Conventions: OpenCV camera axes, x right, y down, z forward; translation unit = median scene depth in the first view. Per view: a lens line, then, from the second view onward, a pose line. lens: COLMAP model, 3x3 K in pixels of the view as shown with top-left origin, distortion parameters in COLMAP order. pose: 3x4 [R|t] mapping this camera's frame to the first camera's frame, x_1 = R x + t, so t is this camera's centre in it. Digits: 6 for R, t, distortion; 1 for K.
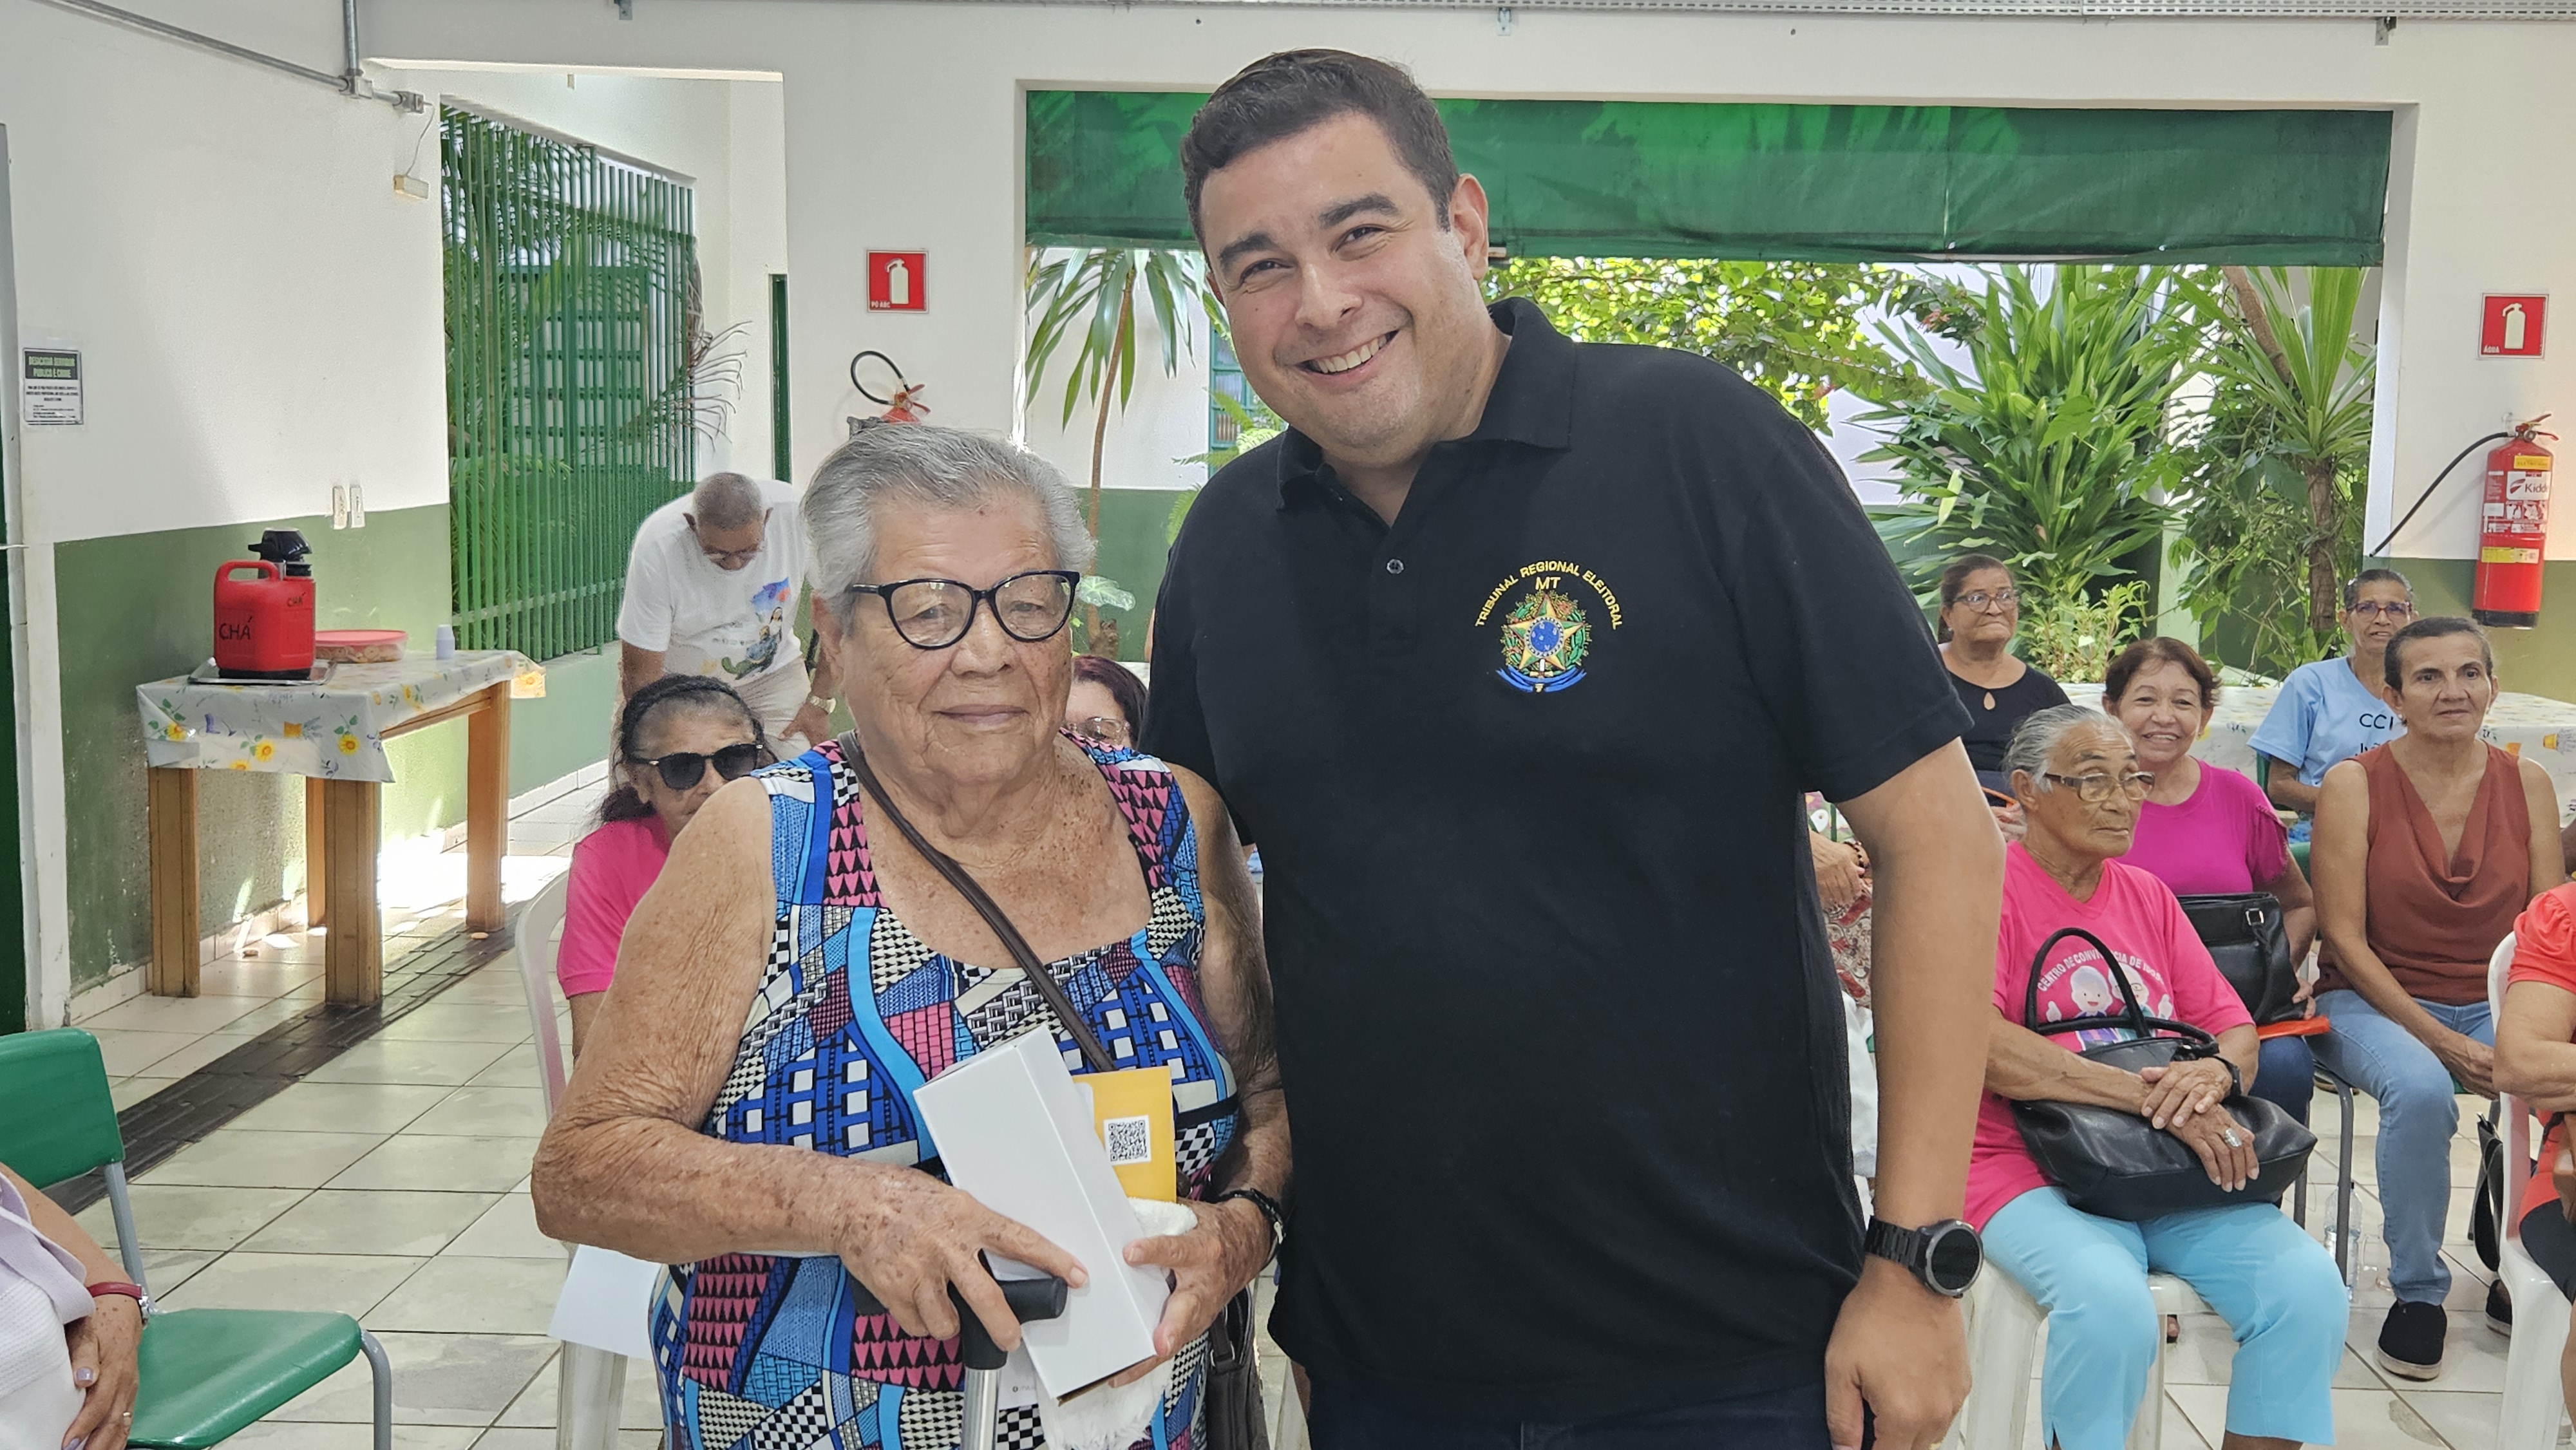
lens RADIAL K [[2458.6, 0, 1313.1], [0, 2458.6, 714.4], [0, 0, 1]] dist [0.051714, 0.000000]
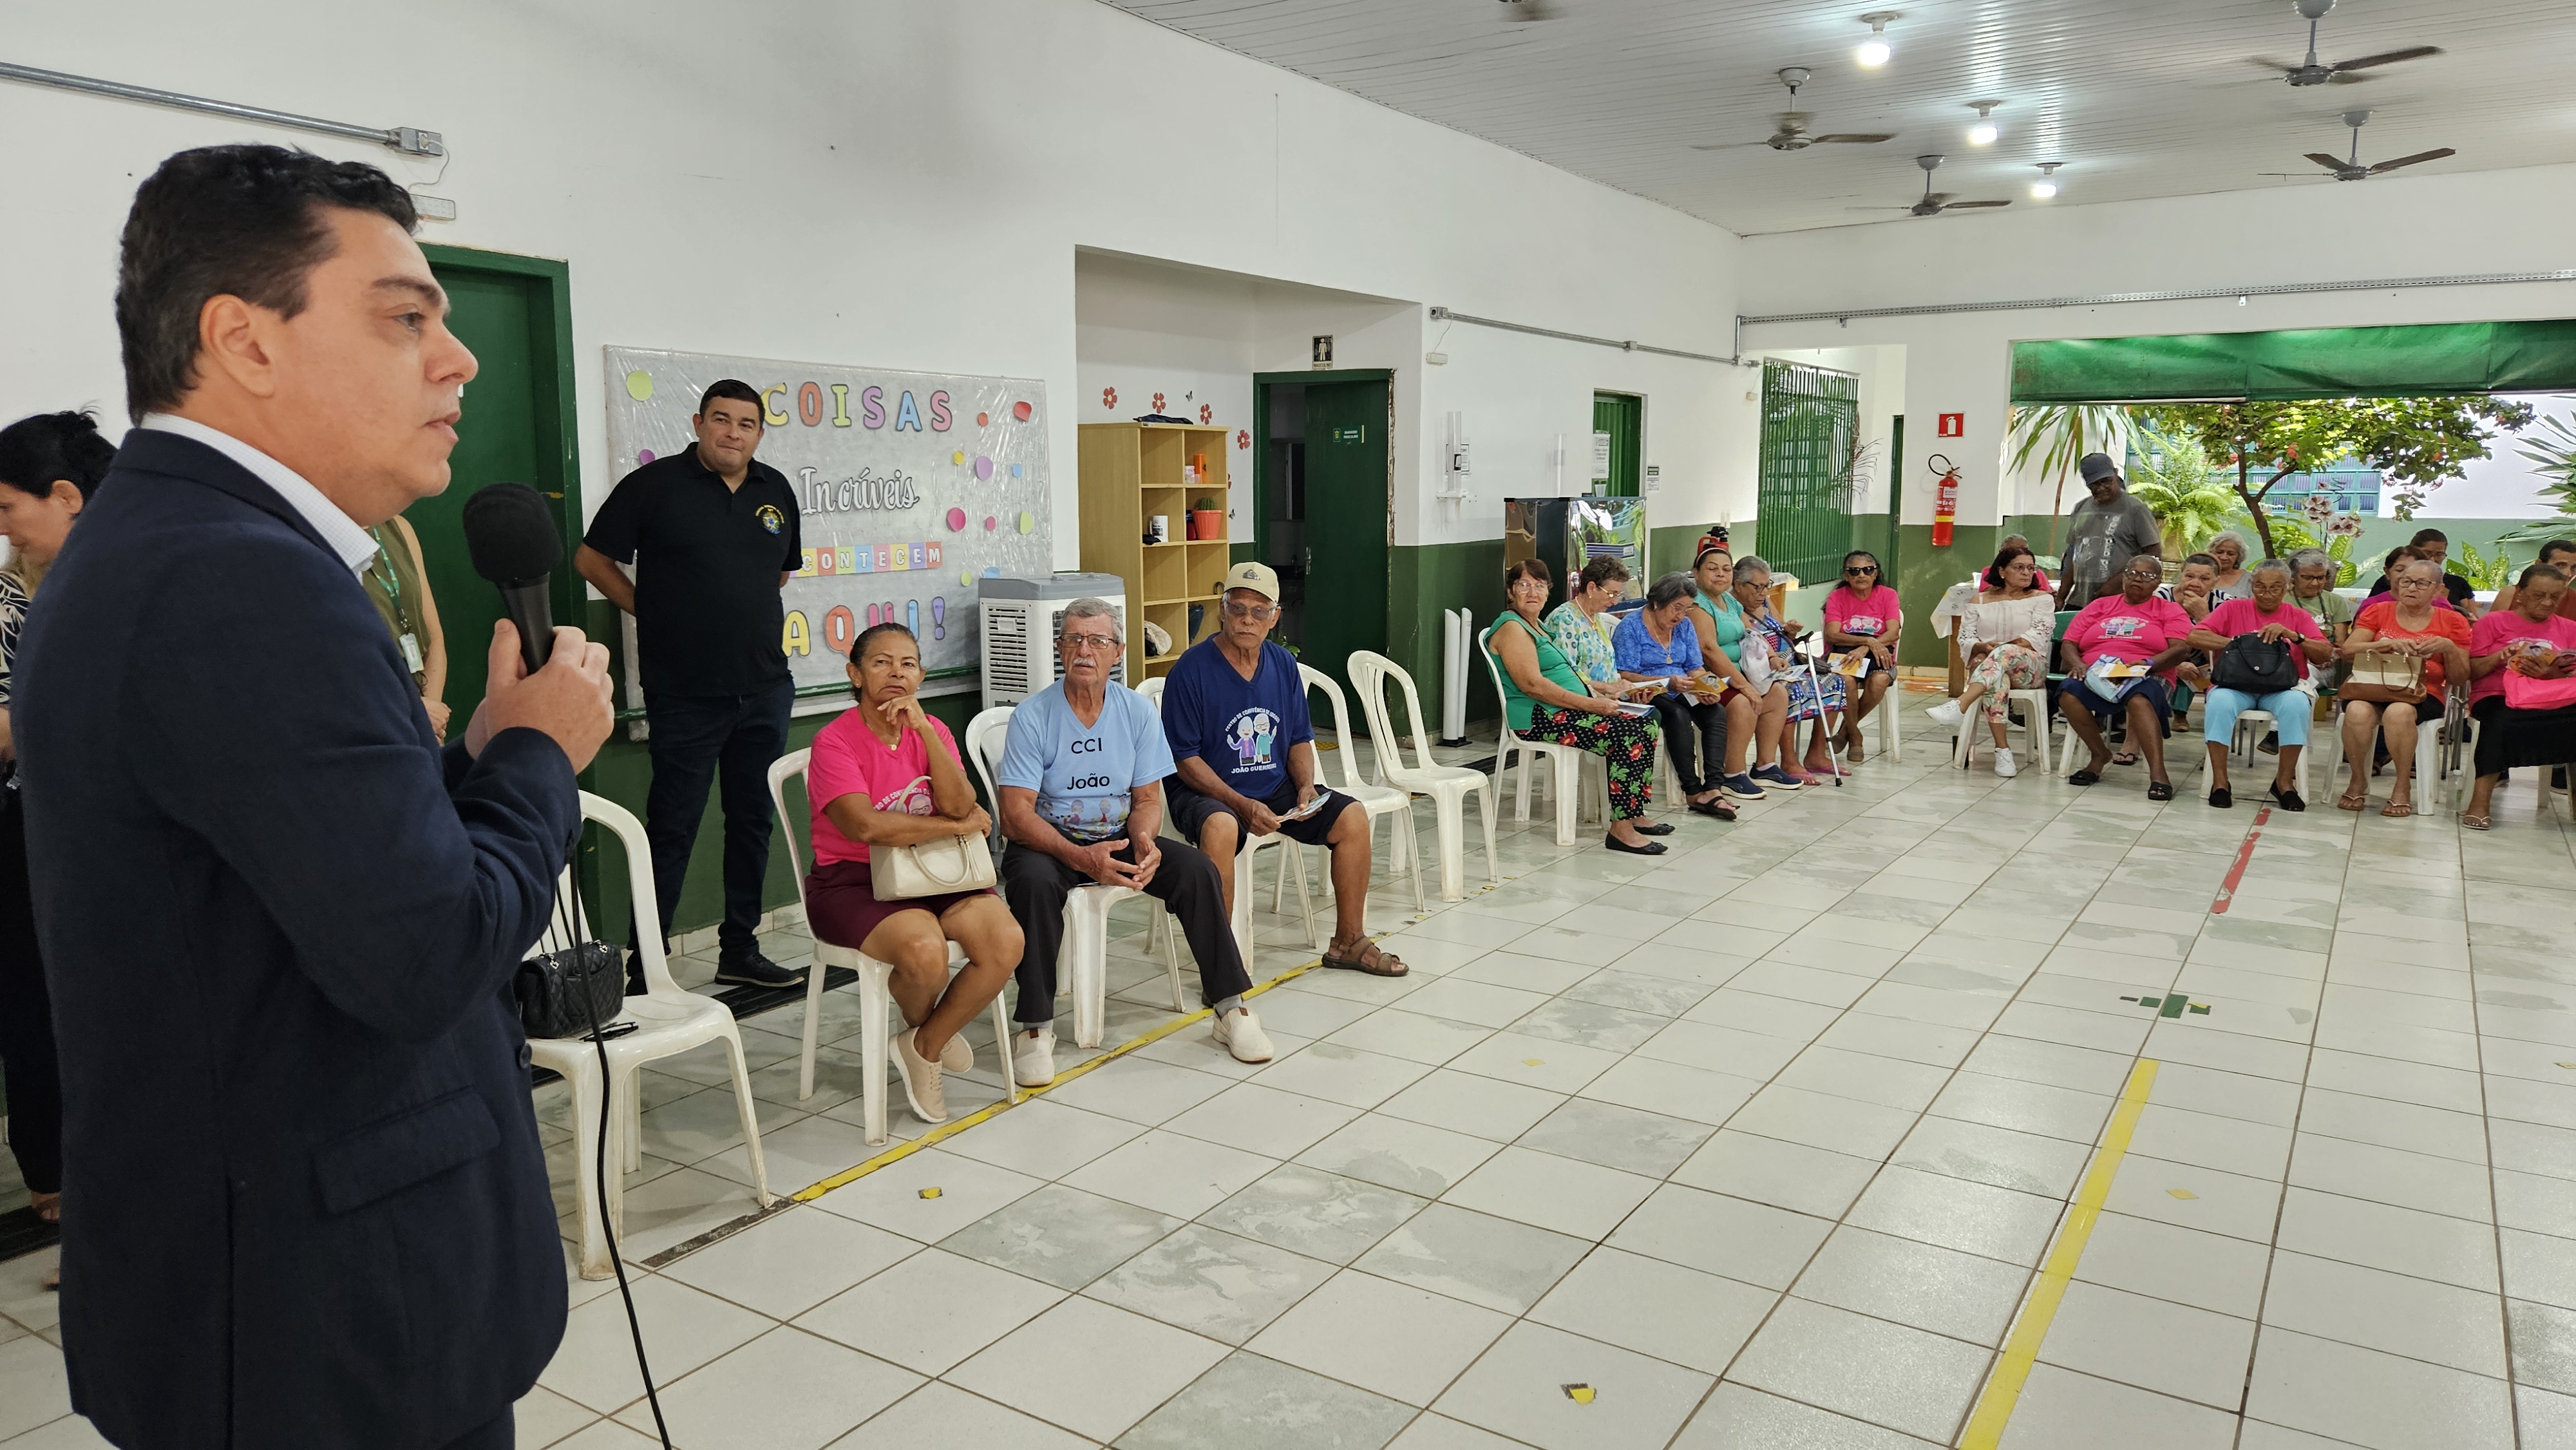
lens RADIAL K [[1718.3, 0, 1267.2], [0, 1718.3, 700.3], [0, 0, 1]] dist [0.052661, -0.028028]
pose [[0.851530, 0.046387, -0.522250, 0.162355], [-0.045832, 0.998851, 0.013991, 0.102467], [0.522299, 0.012021, 0.852678, -0.806676]]
